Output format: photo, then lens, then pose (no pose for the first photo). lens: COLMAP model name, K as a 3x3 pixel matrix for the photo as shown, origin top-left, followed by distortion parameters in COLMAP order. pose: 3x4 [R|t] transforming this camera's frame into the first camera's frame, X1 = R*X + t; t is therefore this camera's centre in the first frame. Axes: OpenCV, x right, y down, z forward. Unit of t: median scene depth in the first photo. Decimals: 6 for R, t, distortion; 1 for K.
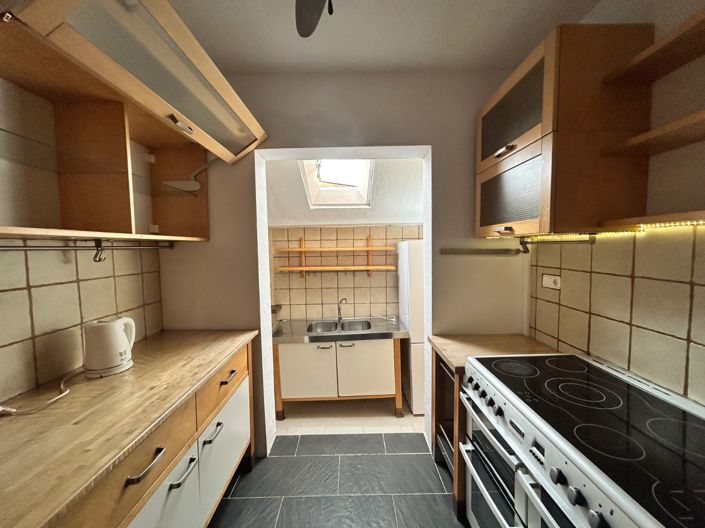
lens RADIAL K [[283.4, 0, 353.4], [0, 283.4, 265.2], [0, 0, 1]] dist [0.002562, -0.000130]
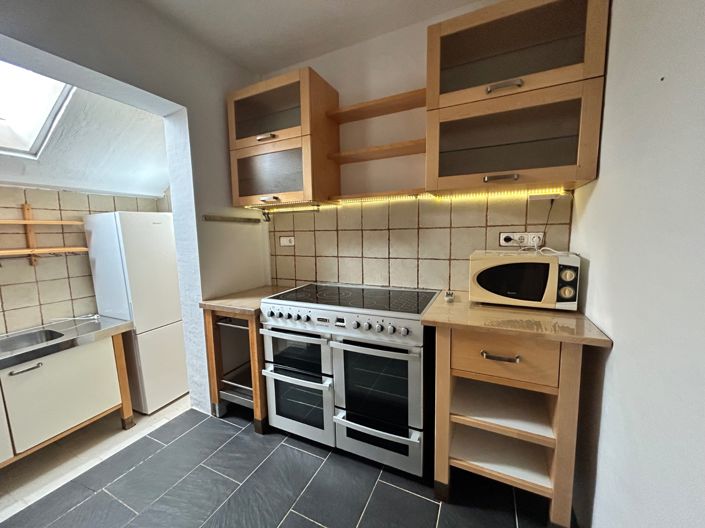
lens RADIAL K [[283.4, 0, 351.5], [0, 283.4, 265.0], [0, 0, 1]] dist [0.002562, -0.000130]
pose [[0.445875, -0.099138, 0.889588, -0.397296], [0.072550, 0.994580, 0.074476, 0.086017], [-0.892150, 0.031333, 0.450651, 0.069783]]
